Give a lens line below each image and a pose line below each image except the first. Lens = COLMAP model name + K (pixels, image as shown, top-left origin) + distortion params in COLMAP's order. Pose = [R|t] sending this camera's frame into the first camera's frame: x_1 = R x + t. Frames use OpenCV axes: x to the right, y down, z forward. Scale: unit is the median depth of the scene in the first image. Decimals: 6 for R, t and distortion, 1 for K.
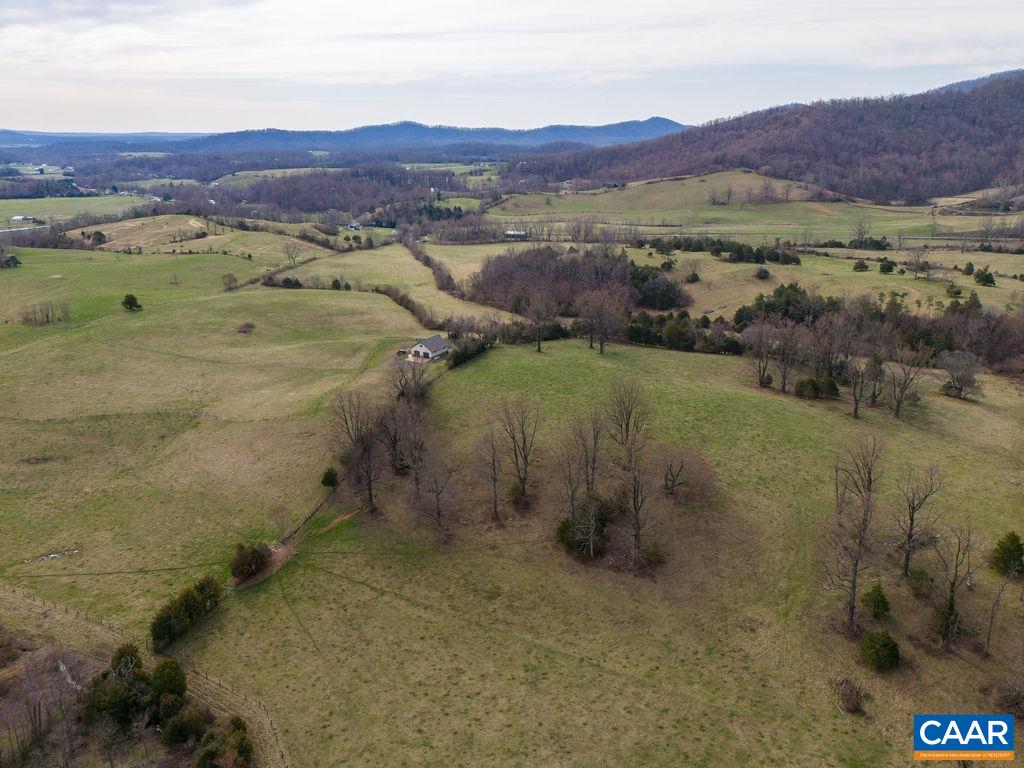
lens RADIAL K [[742.7, 0, 512.0], [0, 742.7, 384.0], [0, 0, 1]] dist [0.106712, -0.126056]
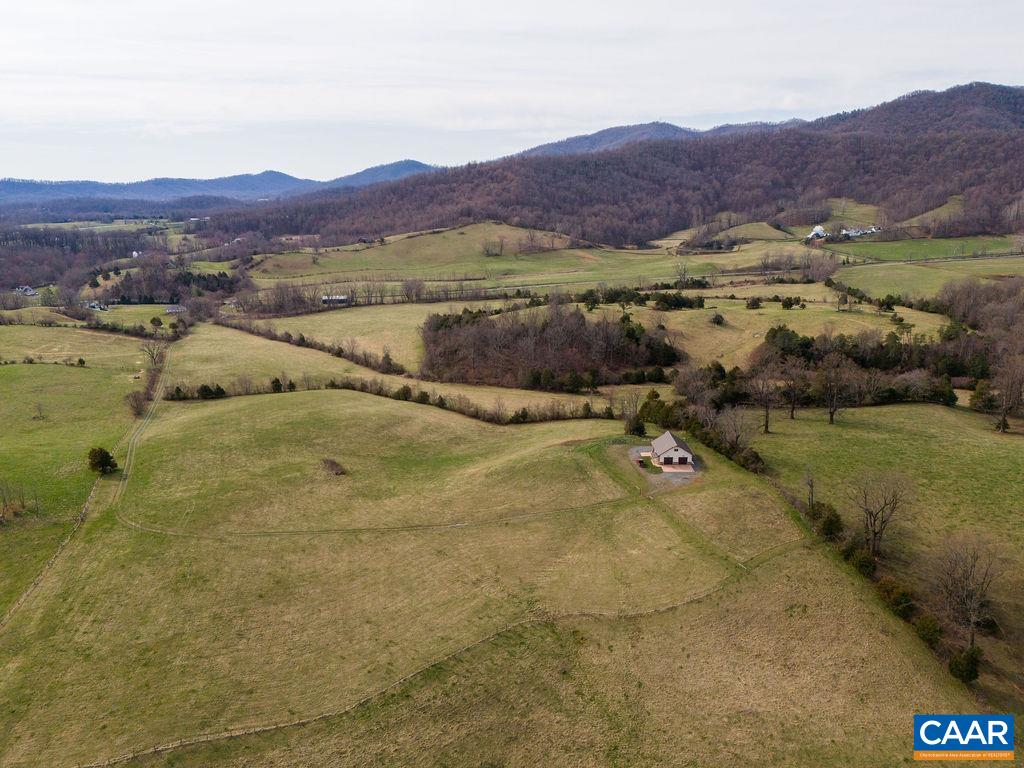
lens RADIAL K [[742.7, 0, 512.0], [0, 742.7, 384.0], [0, 0, 1]] dist [0.106712, -0.126056]
pose [[0.875841, -0.133723, 0.463703, -0.191276], [0.163567, 0.986227, -0.024537, -0.039152], [-0.454035, 0.097337, 0.885651, 0.114351]]
